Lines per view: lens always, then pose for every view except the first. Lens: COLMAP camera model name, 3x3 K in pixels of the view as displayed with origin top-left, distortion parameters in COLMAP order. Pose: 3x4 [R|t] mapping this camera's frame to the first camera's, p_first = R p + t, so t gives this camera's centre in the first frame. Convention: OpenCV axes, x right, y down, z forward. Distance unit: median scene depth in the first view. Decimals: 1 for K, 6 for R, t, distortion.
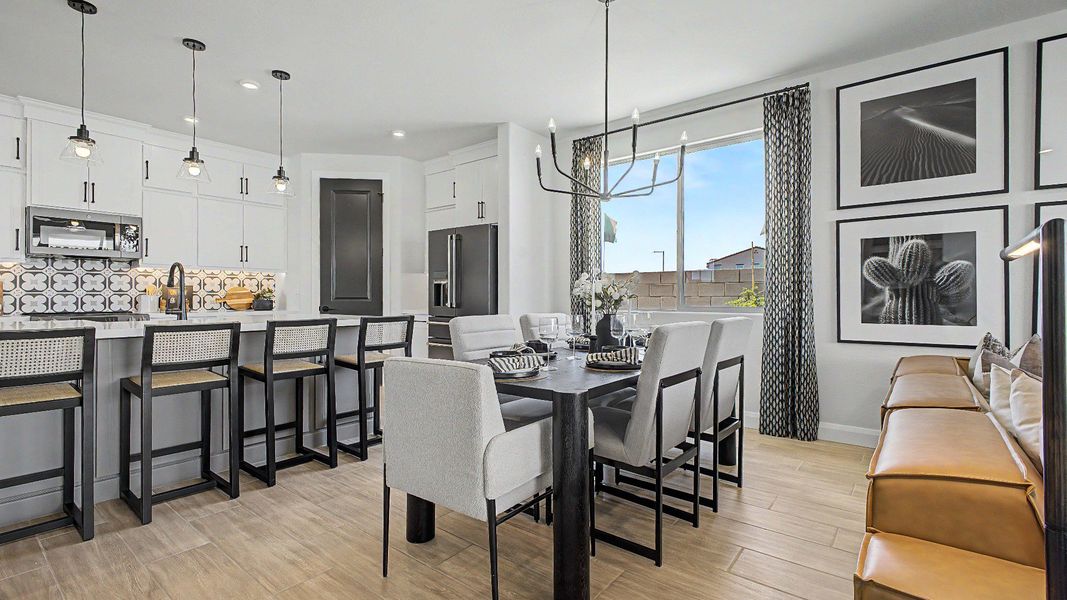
lens RADIAL K [[474.2, 0, 535.9], [0, 474.2, 294.2], [0, 0, 1]] dist [0.008572, -0.004022]
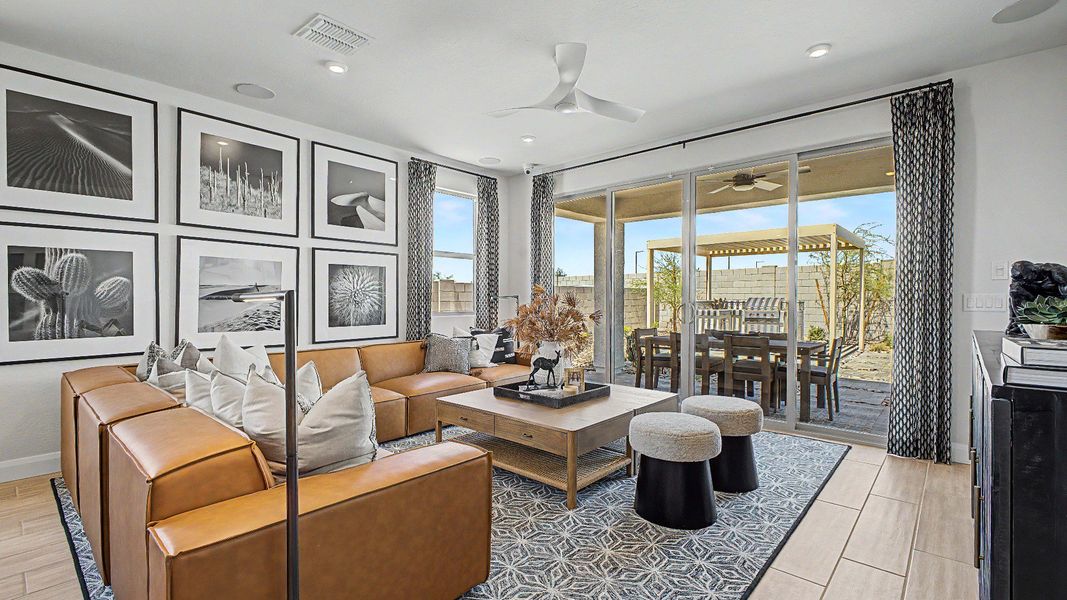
lens RADIAL K [[474.2, 0, 532.8], [0, 474.2, 301.7], [0, 0, 1]] dist [0.008572, -0.004022]
pose [[0.044165, -0.012550, 0.998945, -0.118750], [-0.006505, 0.999896, 0.012850, -0.023830], [-0.999003, -0.007065, 0.044079, -0.004214]]
